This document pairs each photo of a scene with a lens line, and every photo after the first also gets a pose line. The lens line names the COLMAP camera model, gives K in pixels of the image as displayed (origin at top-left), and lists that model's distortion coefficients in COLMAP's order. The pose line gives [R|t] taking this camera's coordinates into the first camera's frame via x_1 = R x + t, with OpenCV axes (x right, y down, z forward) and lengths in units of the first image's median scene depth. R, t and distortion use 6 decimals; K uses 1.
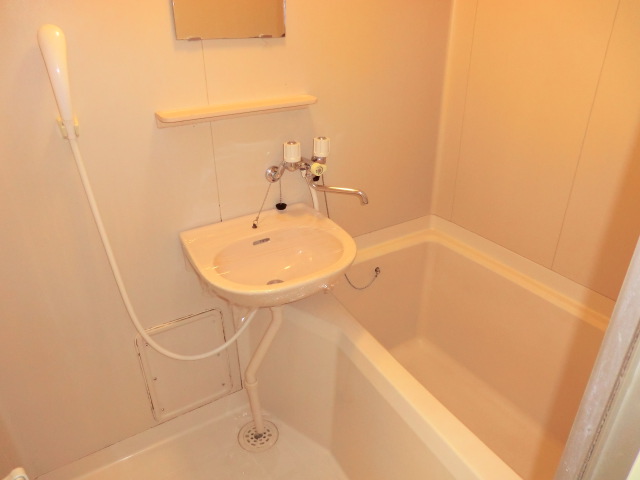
lens RADIAL K [[463.0, 0, 323.5], [0, 463.0, 237.2], [0, 0, 1]] dist [-0.102592, 0.109051]
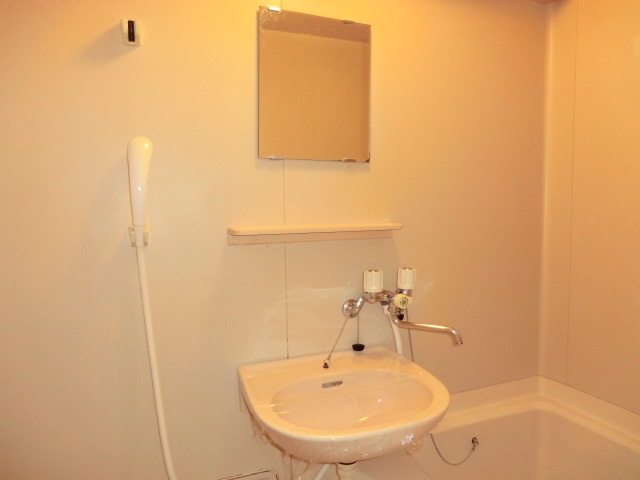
lens RADIAL K [[463.0, 0, 323.5], [0, 463.0, 237.2], [0, 0, 1]] dist [-0.102592, 0.109051]
pose [[0.983464, 0.006724, -0.180977, -0.001569], [-0.074589, 0.925655, -0.370943, 0.071258], [0.165028, 0.378308, 0.910851, 0.140728]]
